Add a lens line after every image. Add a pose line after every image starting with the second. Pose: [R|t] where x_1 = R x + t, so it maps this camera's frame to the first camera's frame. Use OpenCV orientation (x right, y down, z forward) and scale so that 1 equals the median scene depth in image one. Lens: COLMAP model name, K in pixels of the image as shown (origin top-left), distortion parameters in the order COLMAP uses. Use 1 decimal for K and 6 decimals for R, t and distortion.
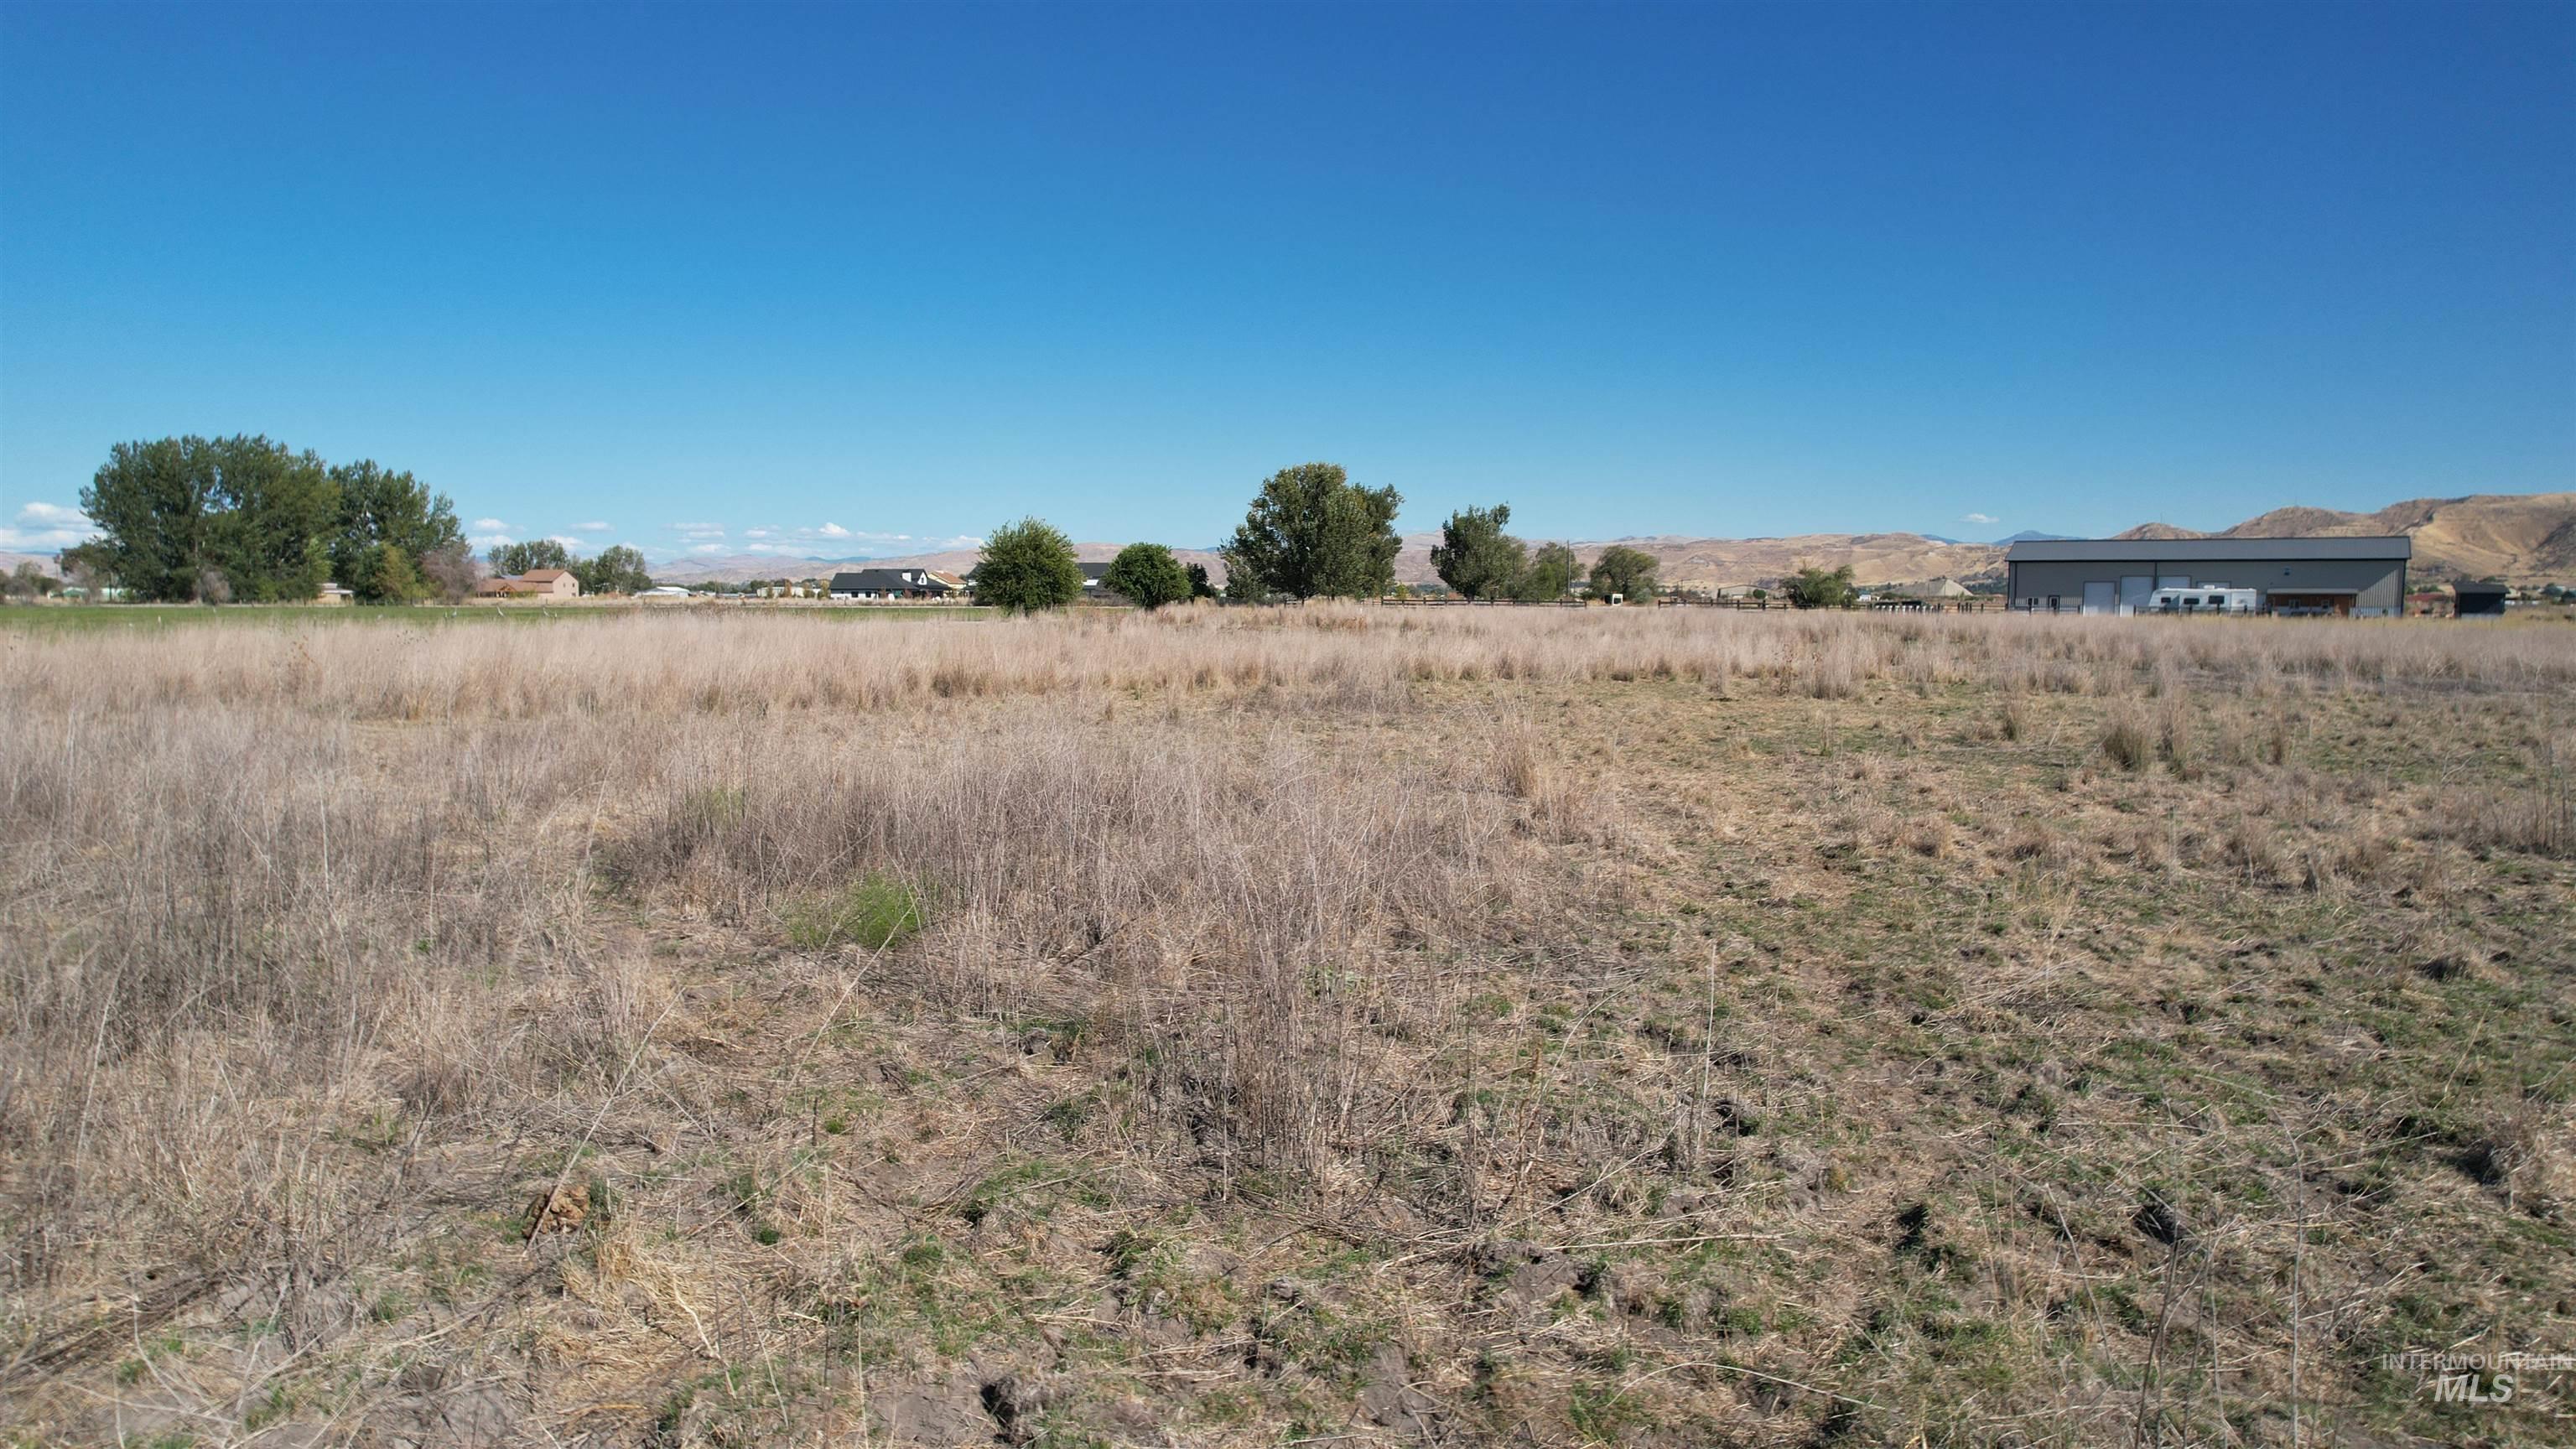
lens RADIAL K [[1652.6, 0, 1295.9], [0, 1652.6, 742.8], [0, 0, 1]] dist [-0.077211, 0.070152]
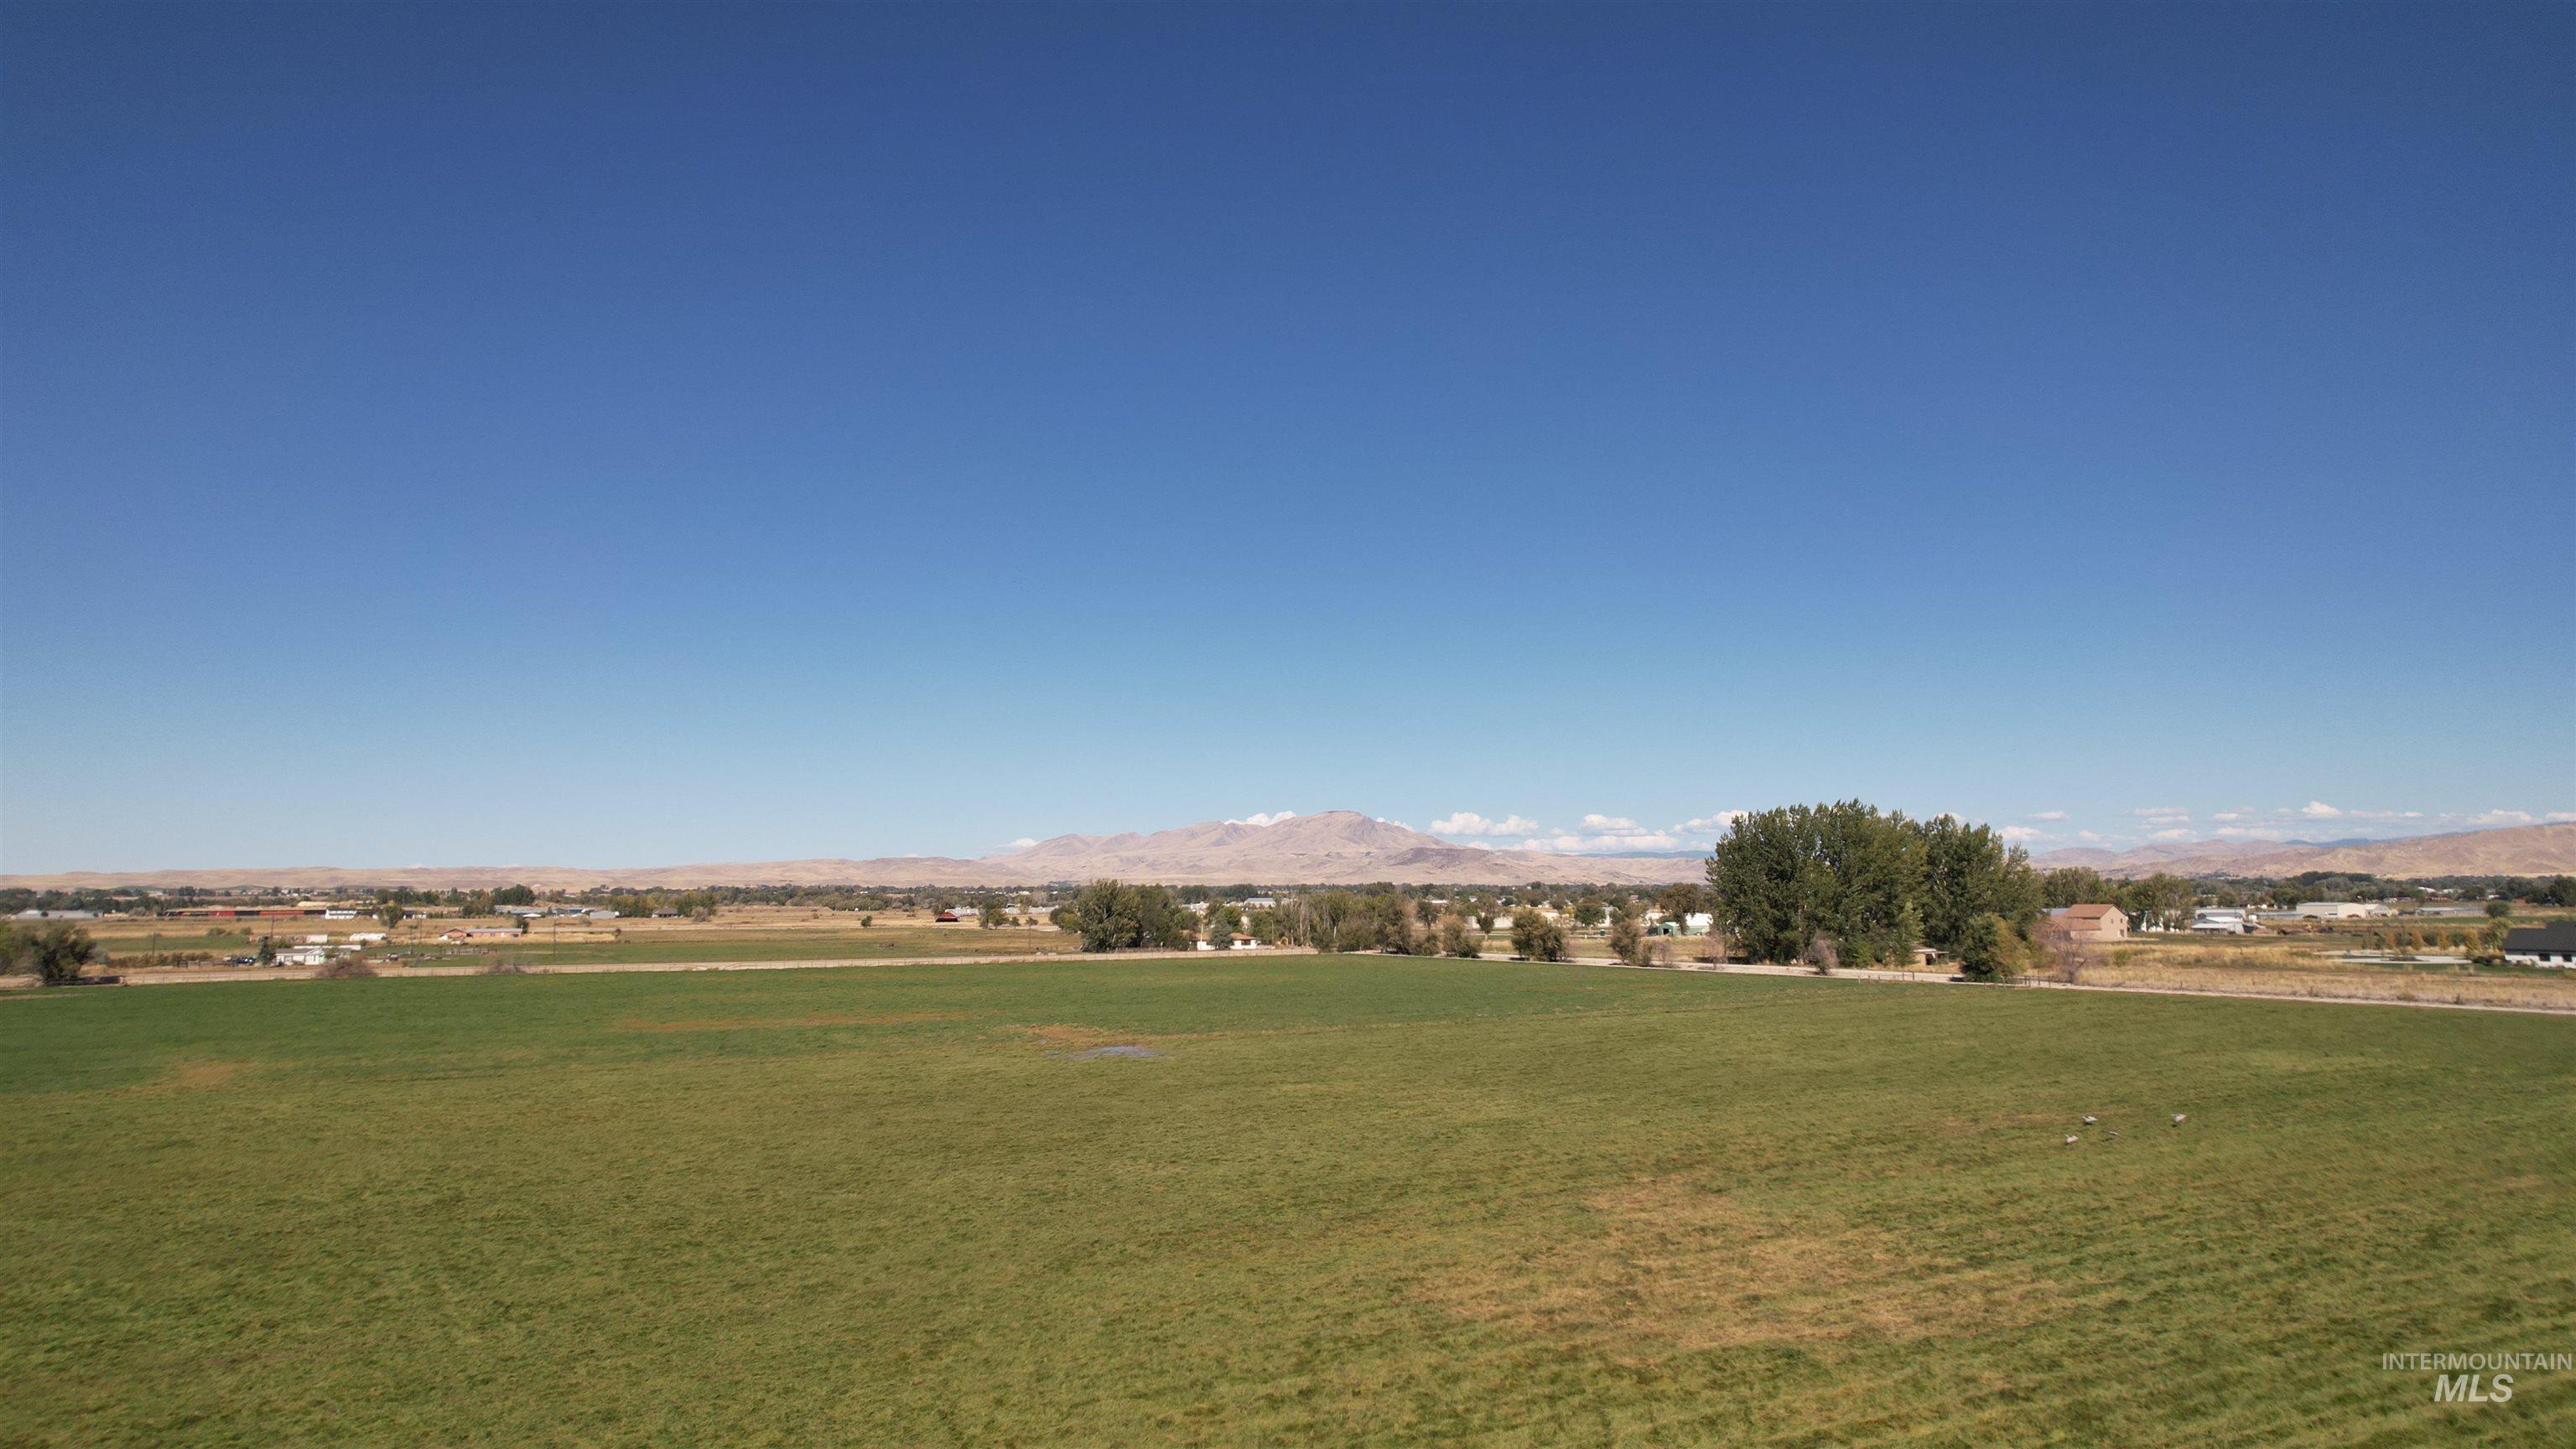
lens RADIAL K [[1652.6, 0, 1286.8], [0, 1652.6, 730.4], [0, 0, 1]] dist [-0.077211, 0.070152]
pose [[0.667151, -0.078926, -0.740730, -0.109792], [-0.058375, 0.985774, -0.157612, -0.049558], [0.742632, 0.148391, 0.653053, 0.050001]]
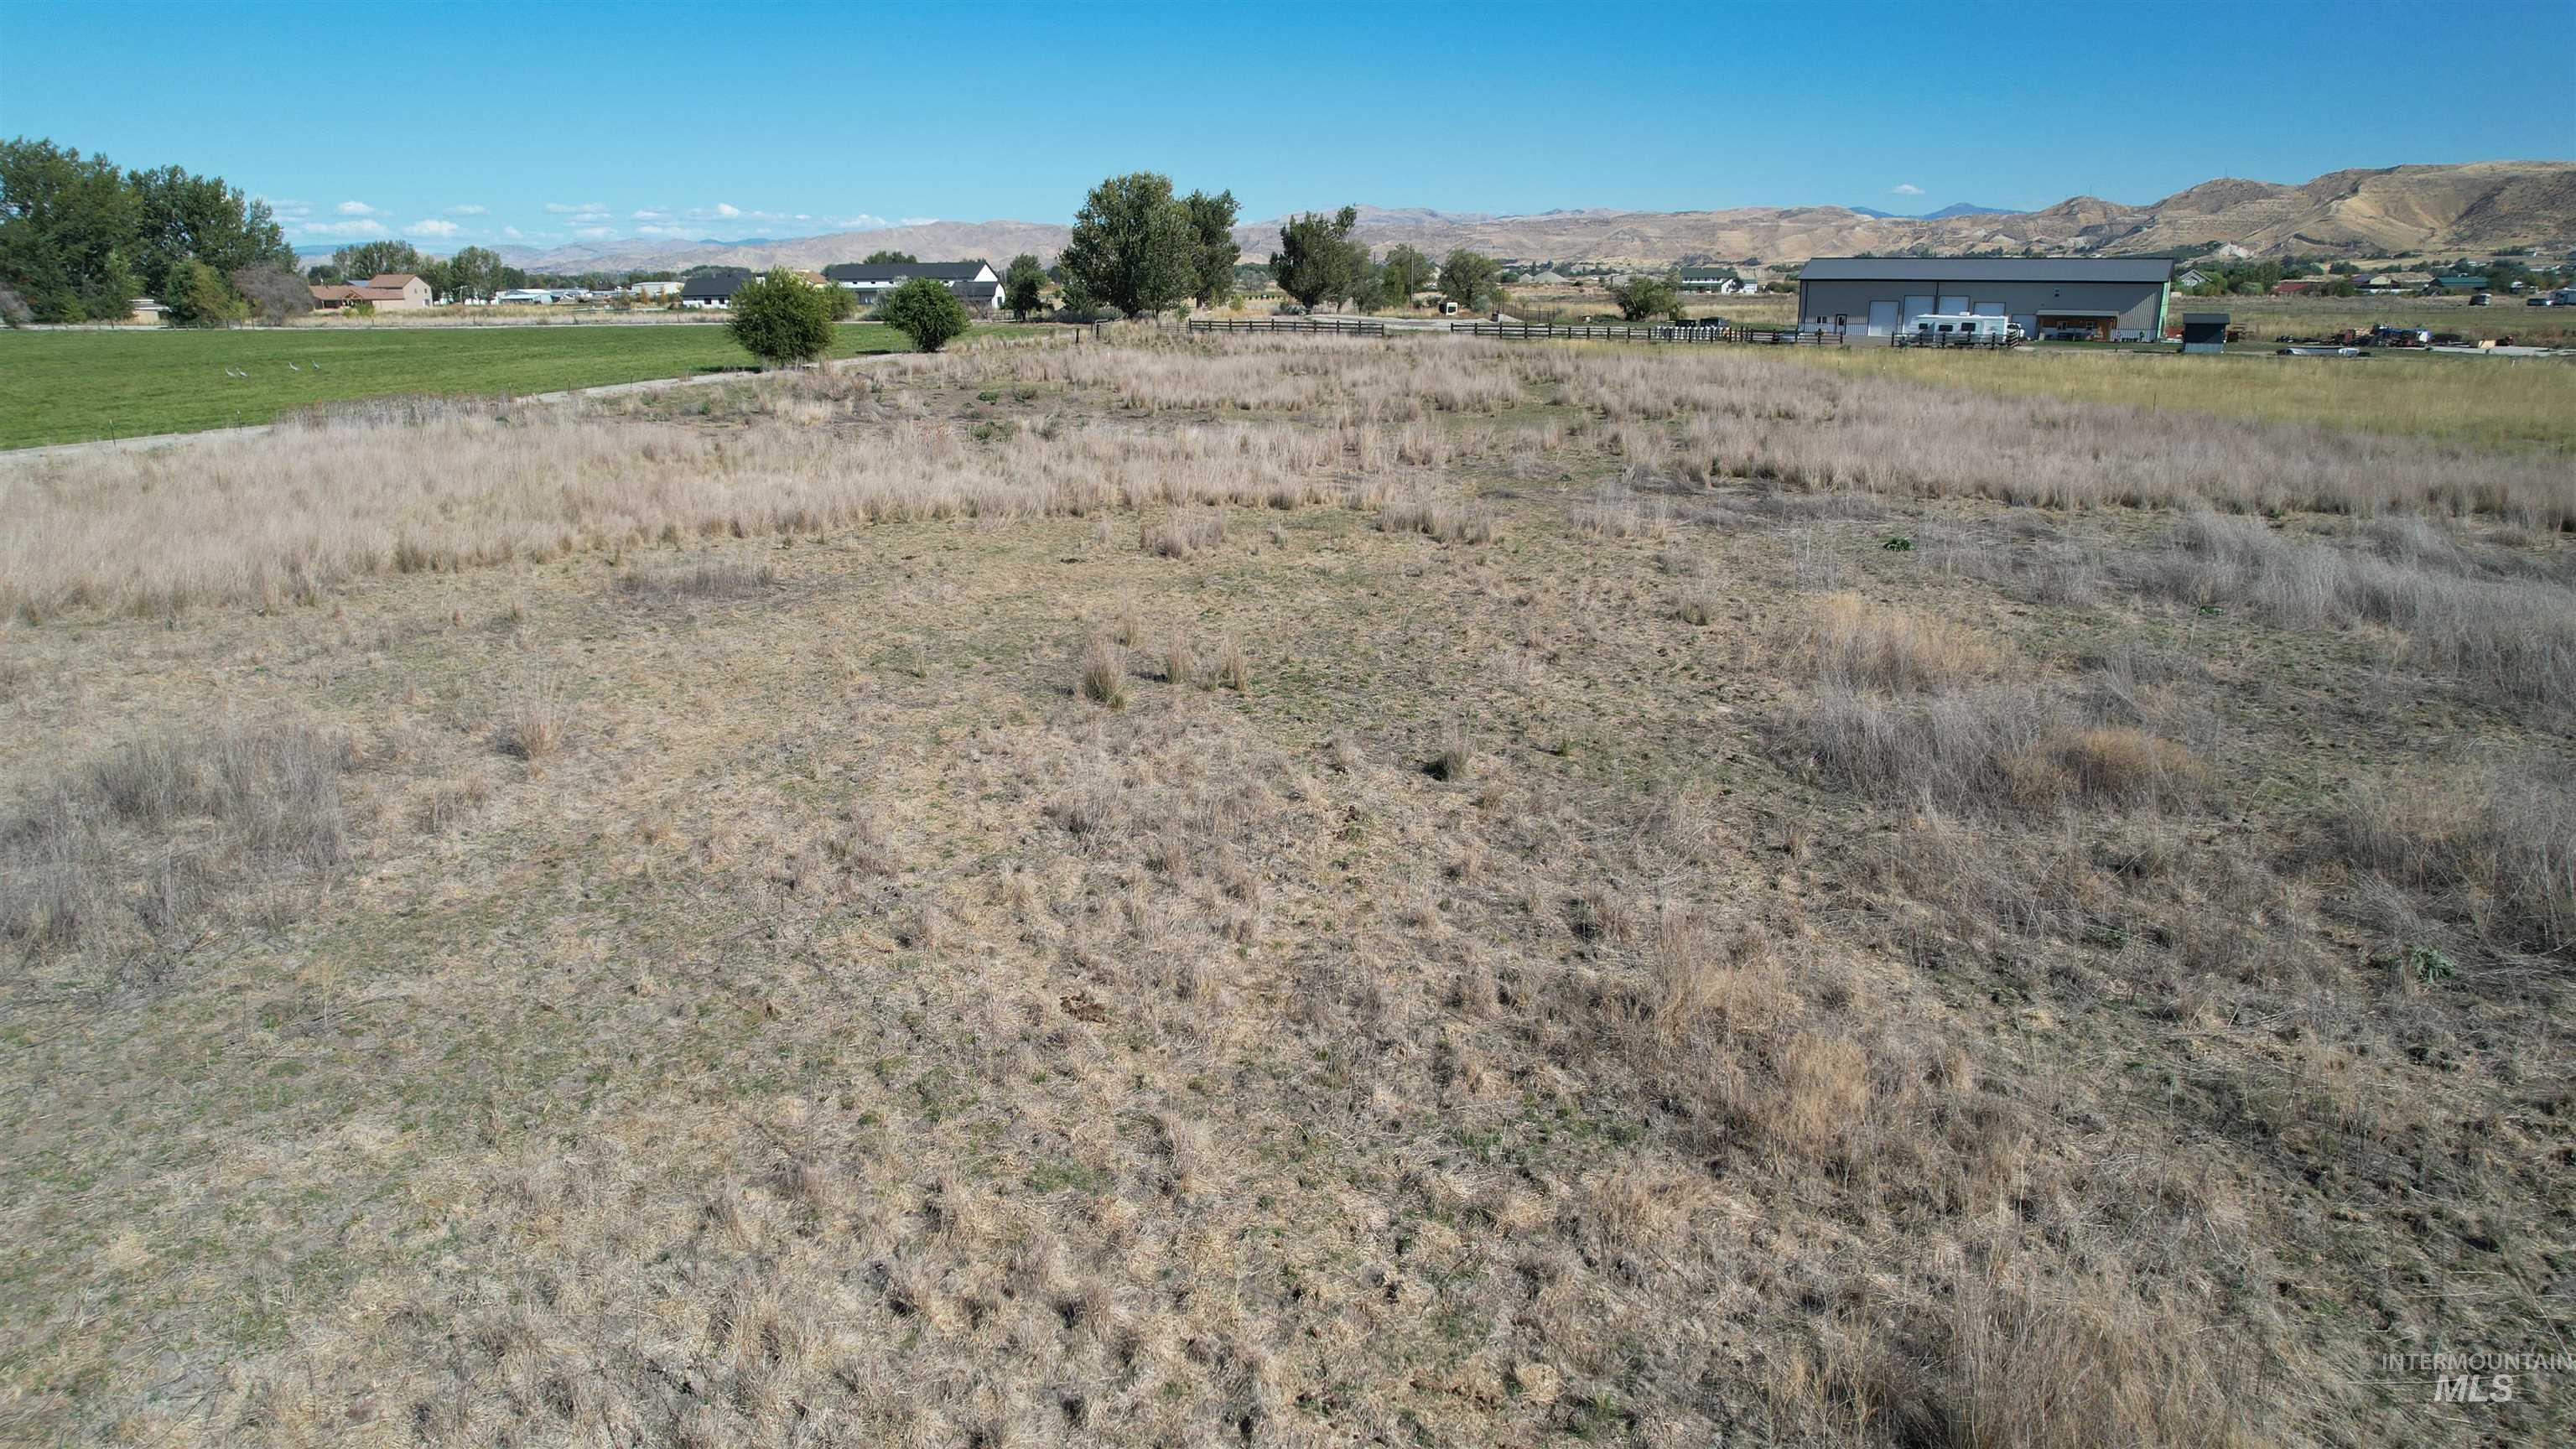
lens RADIAL K [[1652.6, 0, 1293.7], [0, 1652.6, 732.2], [0, 0, 1]] dist [-0.077211, 0.070152]
pose [[0.998883, -0.020587, 0.042531, 0.040225], [0.012510, 0.983198, 0.182111, -0.013042], [-0.045566, -0.181376, 0.982358, -0.020239]]
